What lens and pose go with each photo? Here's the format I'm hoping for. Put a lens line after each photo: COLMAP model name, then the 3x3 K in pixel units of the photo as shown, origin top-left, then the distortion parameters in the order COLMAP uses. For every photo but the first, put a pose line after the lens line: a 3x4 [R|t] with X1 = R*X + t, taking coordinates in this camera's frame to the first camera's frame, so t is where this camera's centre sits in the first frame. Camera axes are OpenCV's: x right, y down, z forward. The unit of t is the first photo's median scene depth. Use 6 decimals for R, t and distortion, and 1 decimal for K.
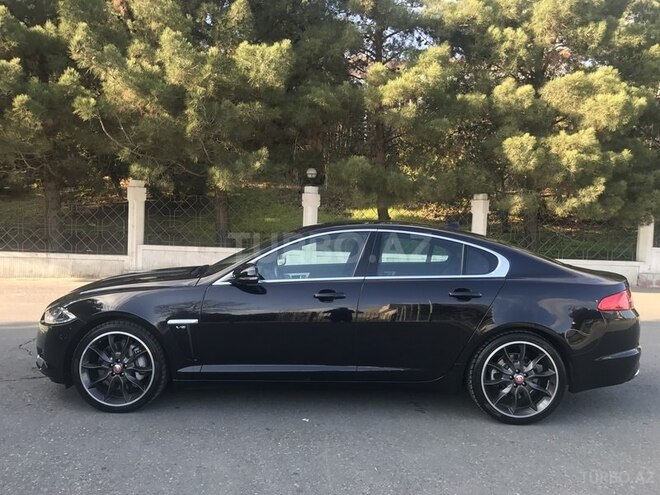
lens RADIAL K [[544.3, 0, 325.9], [0, 544.3, 249.8], [0, 0, 1]] dist [-0.003941, 0.011252]
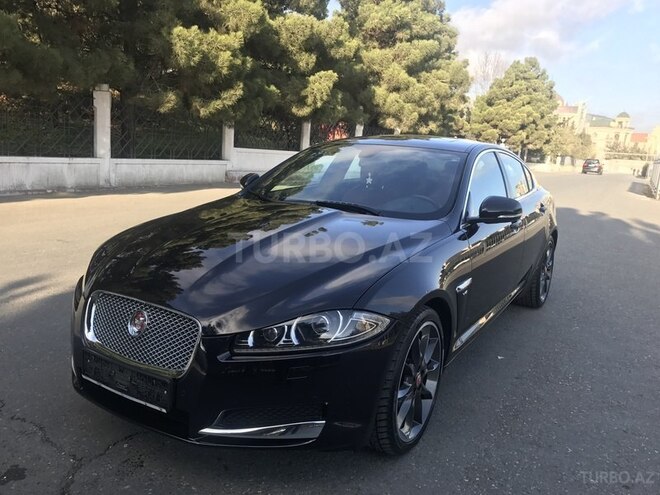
lens RADIAL K [[544.3, 0, 325.9], [0, 544.3, 249.8], [0, 0, 1]] dist [-0.003941, 0.011252]
pose [[0.516324, -0.161459, 0.841035, -0.349900], [-0.008886, 0.981004, 0.193784, -0.019675], [-0.856347, -0.107529, 0.505082, 0.290786]]
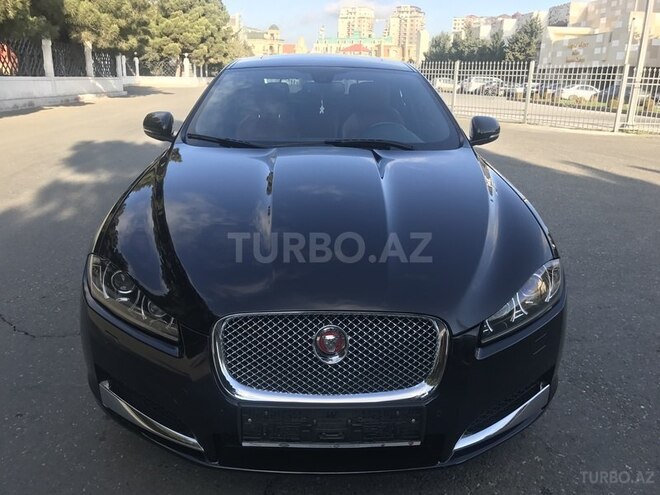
lens RADIAL K [[549.1, 0, 327.6], [0, 549.1, 237.7], [0, 0, 1]] dist [0.005462, 0.007666]
pose [[-0.040792, -0.314286, 0.948451, -0.346163], [0.021204, 0.948756, 0.315299, -0.023556], [-0.998943, 0.032973, -0.032038, 0.455222]]
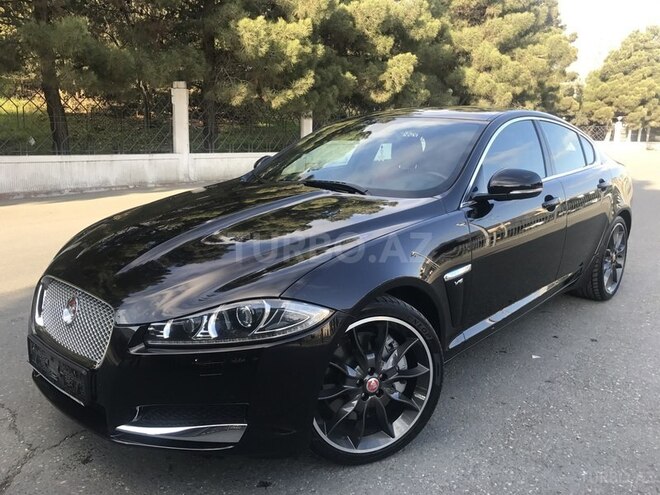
lens RADIAL K [[544.3, 0, 325.9], [0, 544.3, 249.8], [0, 0, 1]] dist [-0.003941, 0.011252]
pose [[0.664103, -0.179060, 0.725882, -0.294857], [0.038942, 0.977863, 0.205590, -0.009960], [-0.746626, -0.108266, 0.656375, 0.258409]]
